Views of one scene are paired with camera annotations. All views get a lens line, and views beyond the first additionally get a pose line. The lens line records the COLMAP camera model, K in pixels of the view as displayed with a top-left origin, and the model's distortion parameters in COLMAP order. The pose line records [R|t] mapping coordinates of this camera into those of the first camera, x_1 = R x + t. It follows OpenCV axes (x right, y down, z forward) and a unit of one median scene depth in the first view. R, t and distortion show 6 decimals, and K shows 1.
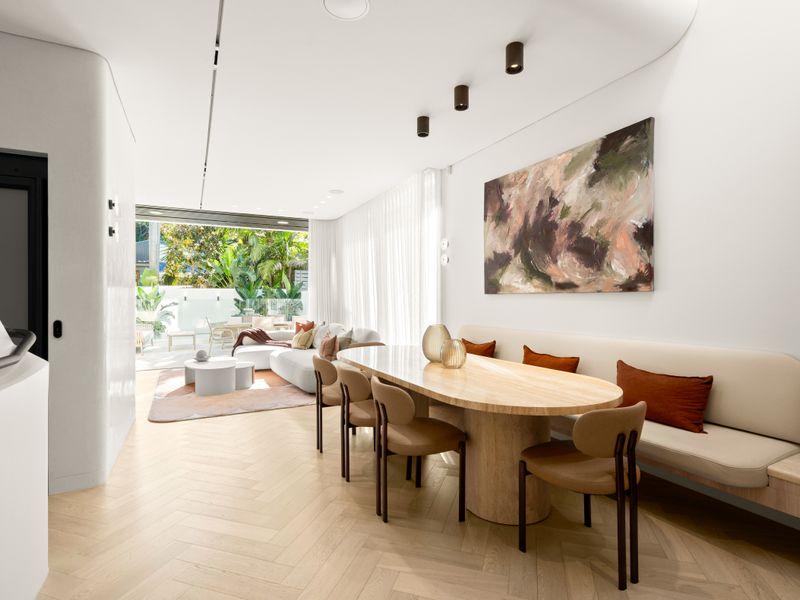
lens RADIAL K [[401.6, 0, 400.0], [0, 401.6, 300.0], [0, 0, 1]] dist [-0.002126, 0.000242]
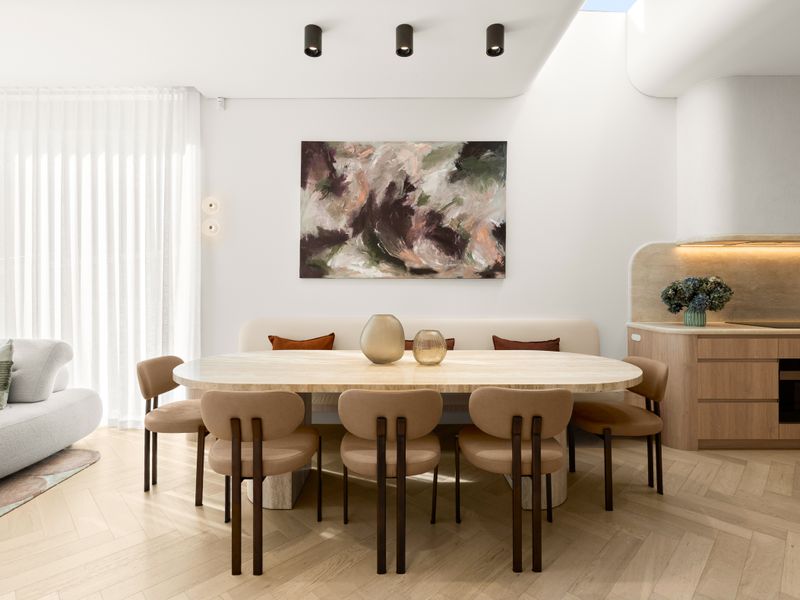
lens RADIAL K [[415.2, 0, 398.4], [0, 415.2, 284.4], [0, 0, 1]] dist [-0.004084, 0.000489]
pose [[0.470575, 0.007394, 0.882329, -0.563226], [-0.000843, 0.999968, -0.007930, 0.006597], [-0.882360, 0.002988, 0.470566, 0.559961]]
